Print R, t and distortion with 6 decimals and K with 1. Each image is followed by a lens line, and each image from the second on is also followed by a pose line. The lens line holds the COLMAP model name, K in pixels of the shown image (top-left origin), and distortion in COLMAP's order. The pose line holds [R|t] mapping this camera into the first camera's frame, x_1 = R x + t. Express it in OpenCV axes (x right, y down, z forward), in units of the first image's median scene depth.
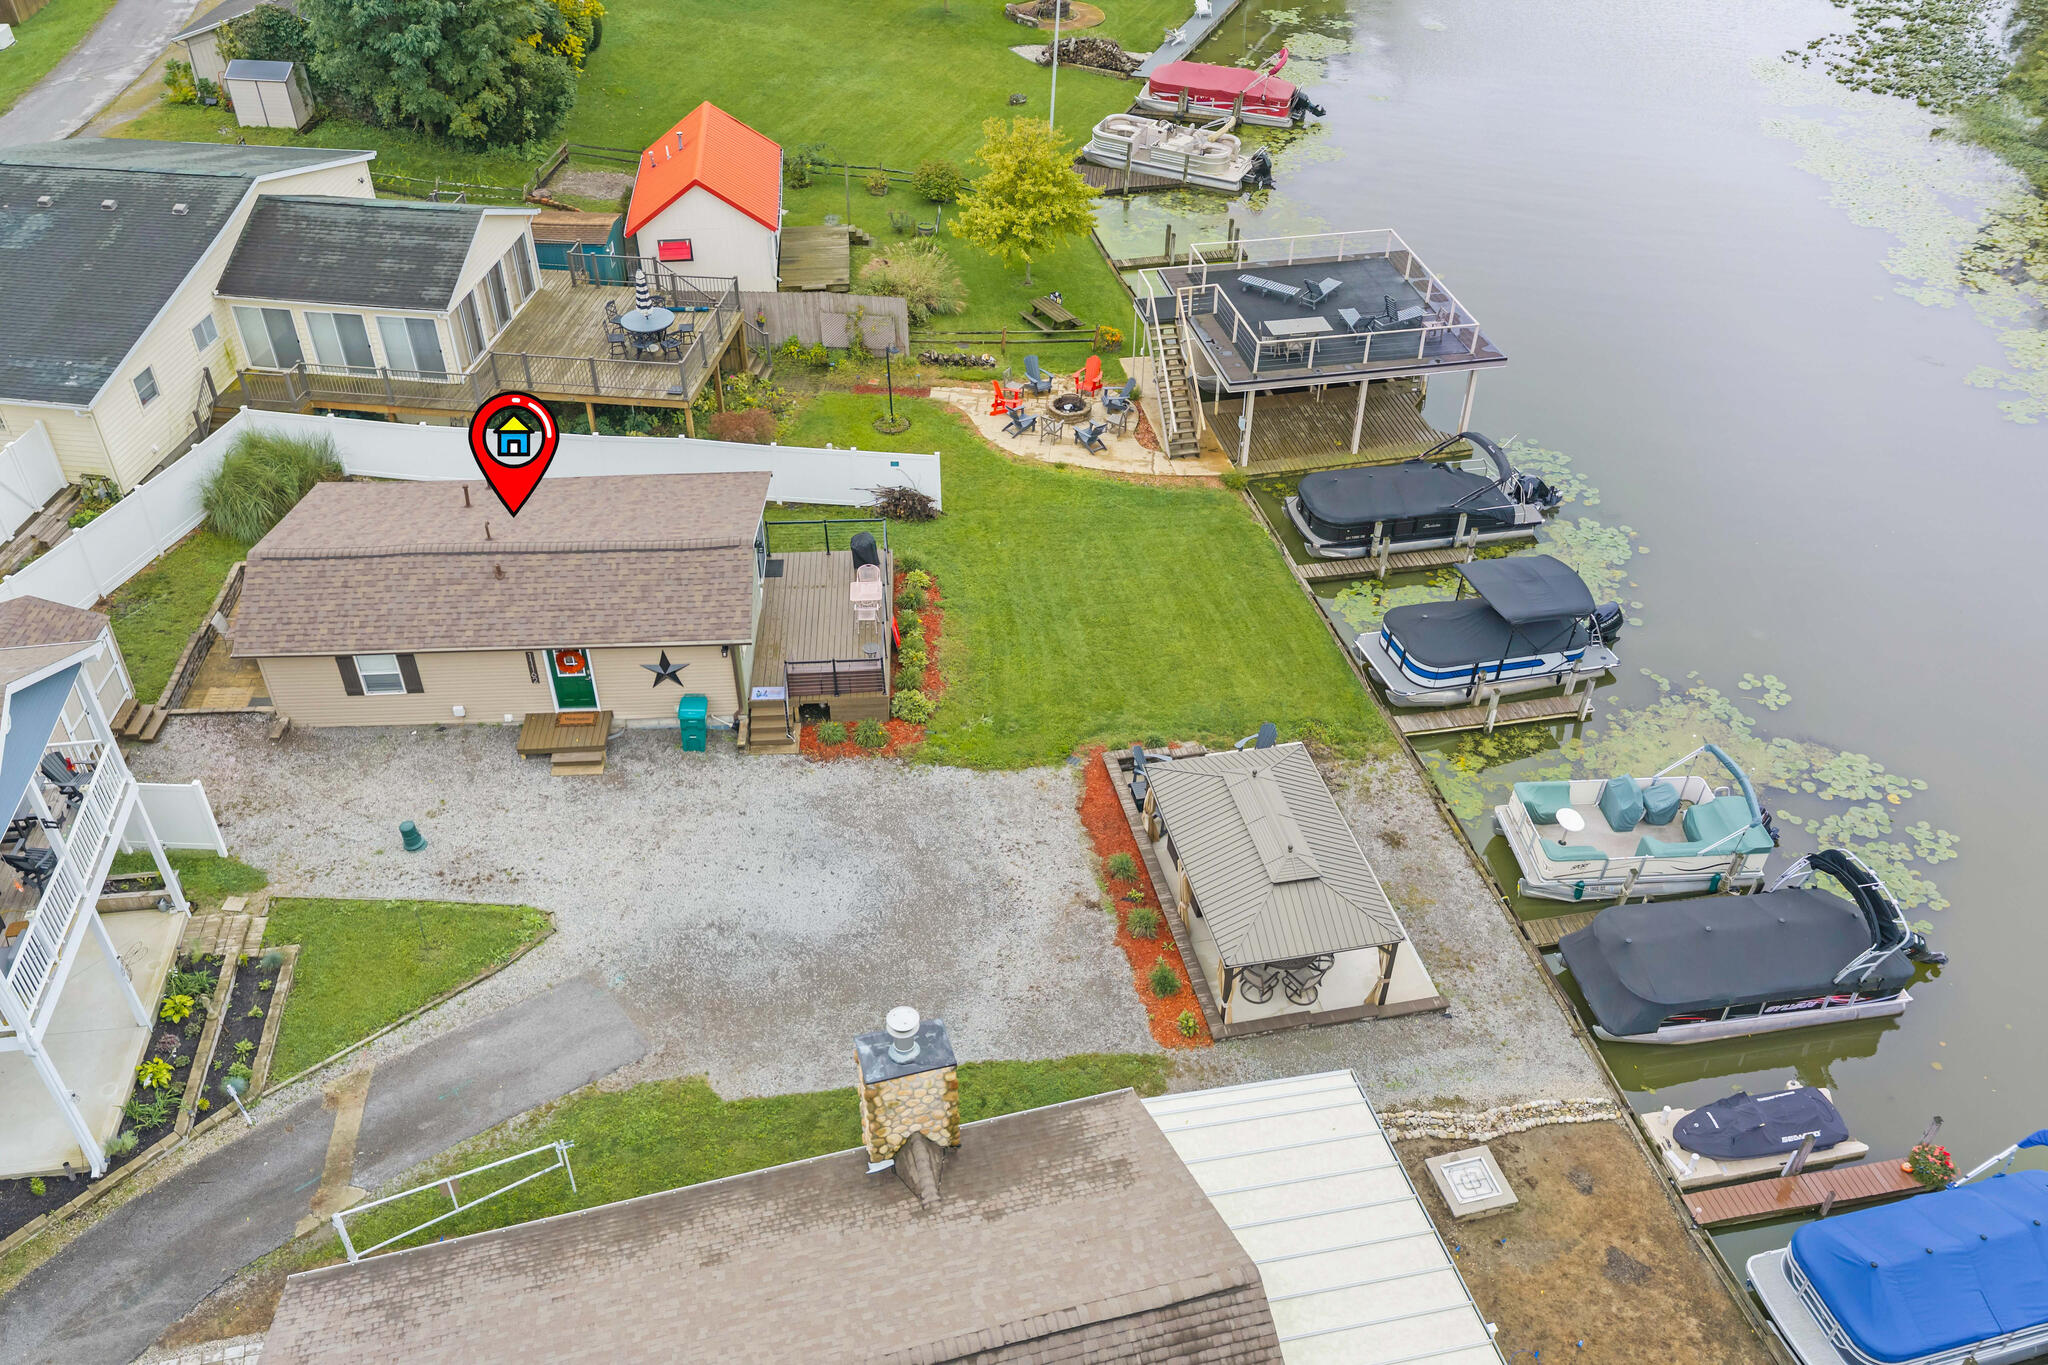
lens RADIAL K [[1702.5, 0, 1024.0], [0, 1702.5, 682.5], [0, 0, 1]] dist [0.013726, -0.004239]
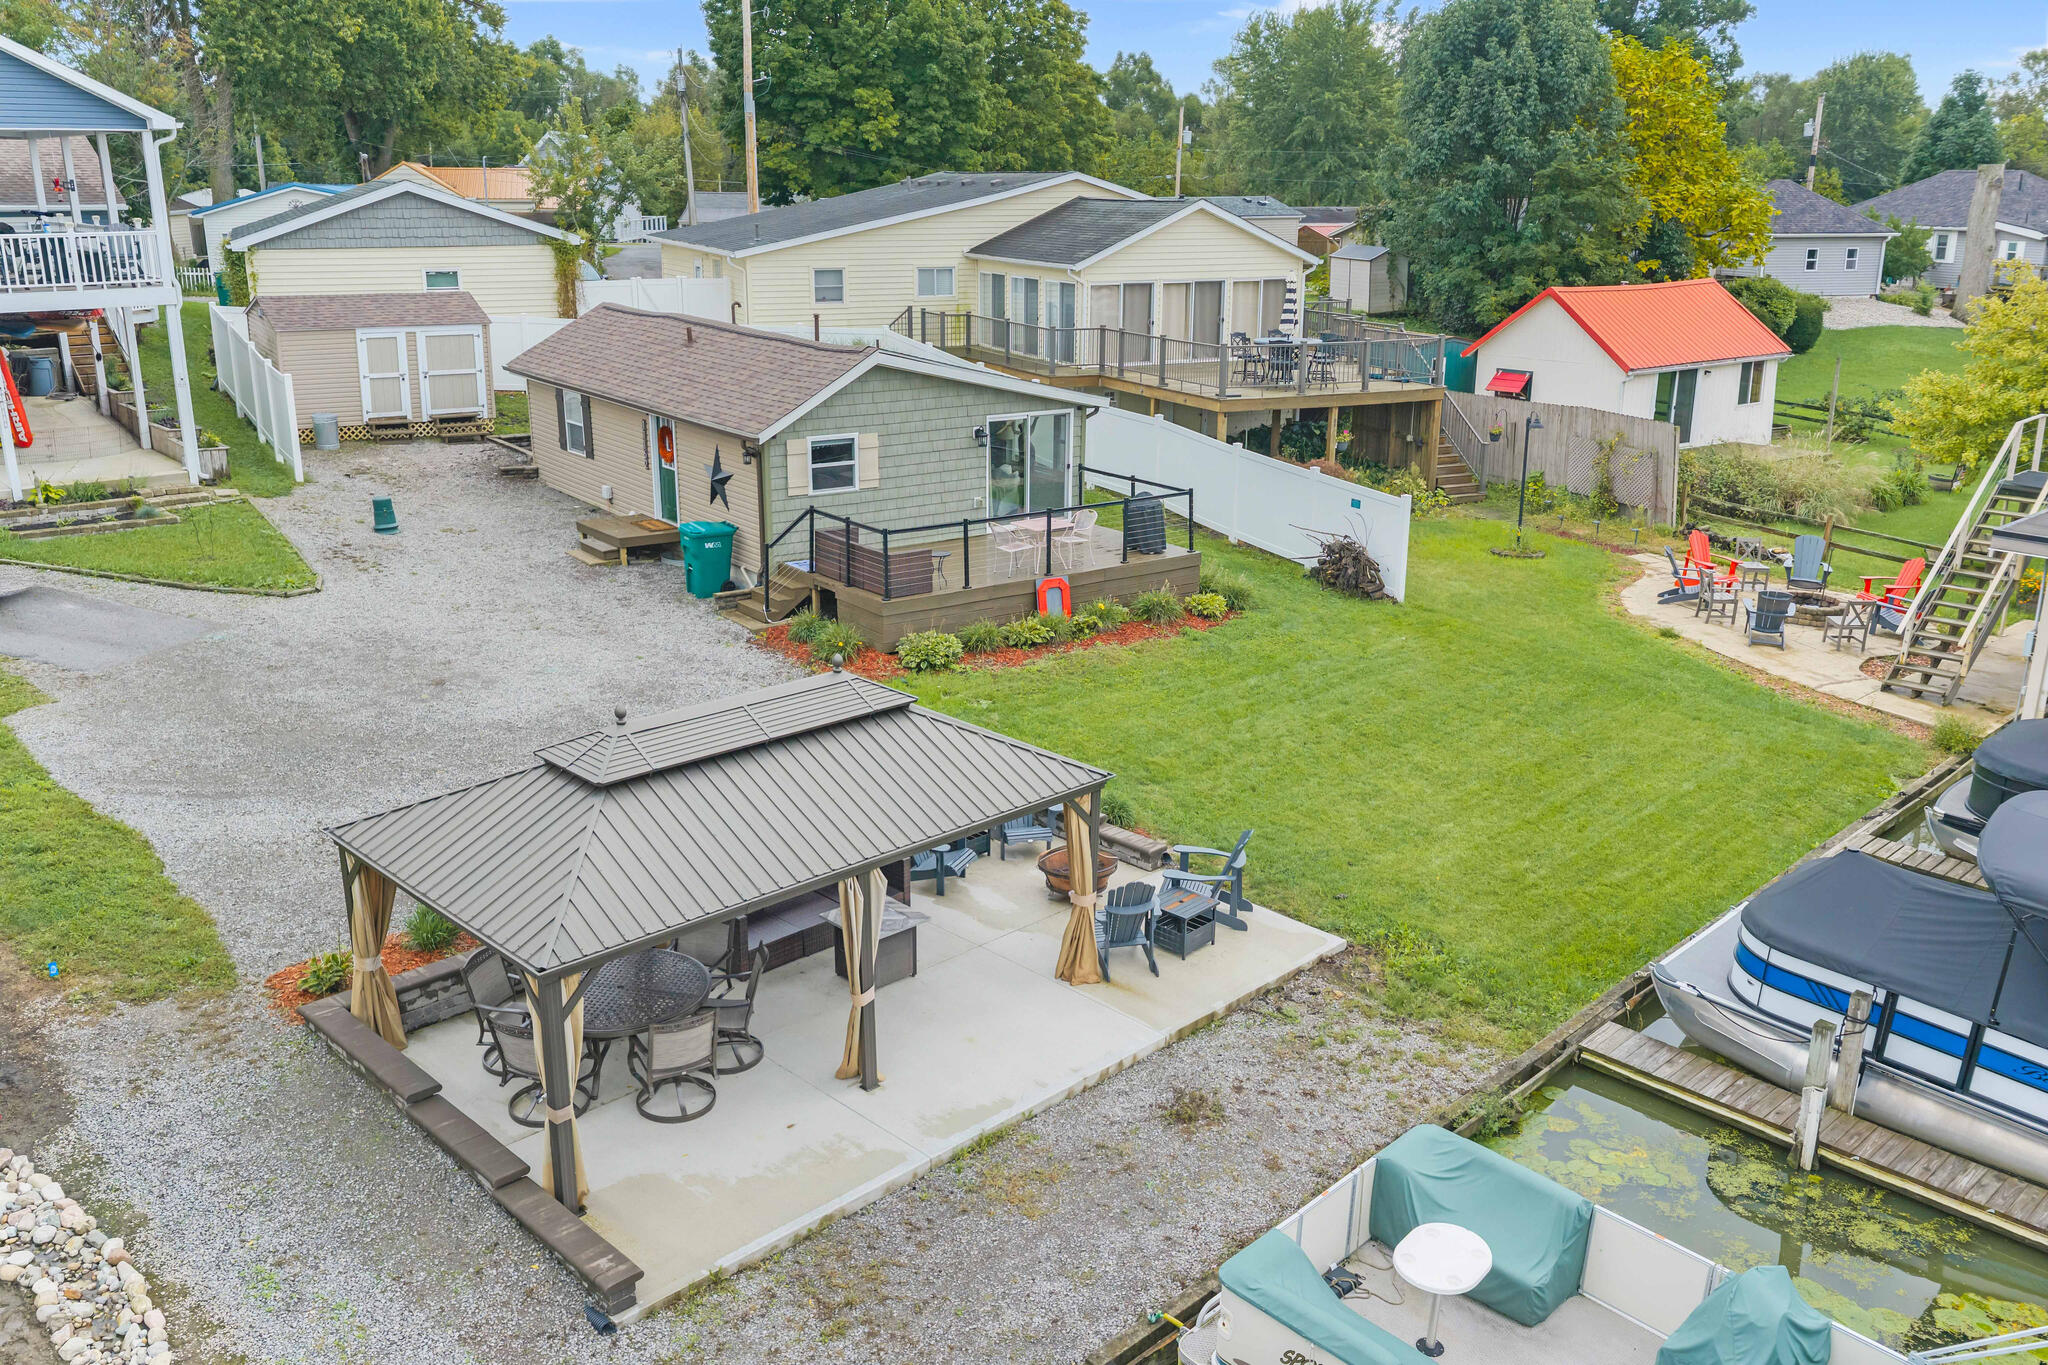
lens RADIAL K [[1702.5, 0, 1024.0], [0, 1702.5, 682.5], [0, 0, 1]] dist [0.013726, -0.004239]
pose [[0.535287, 0.244160, -0.808612, 0.434337], [-0.529223, 0.843060, -0.095774, 0.061554], [0.658325, 0.479203, 0.580494, 0.644840]]
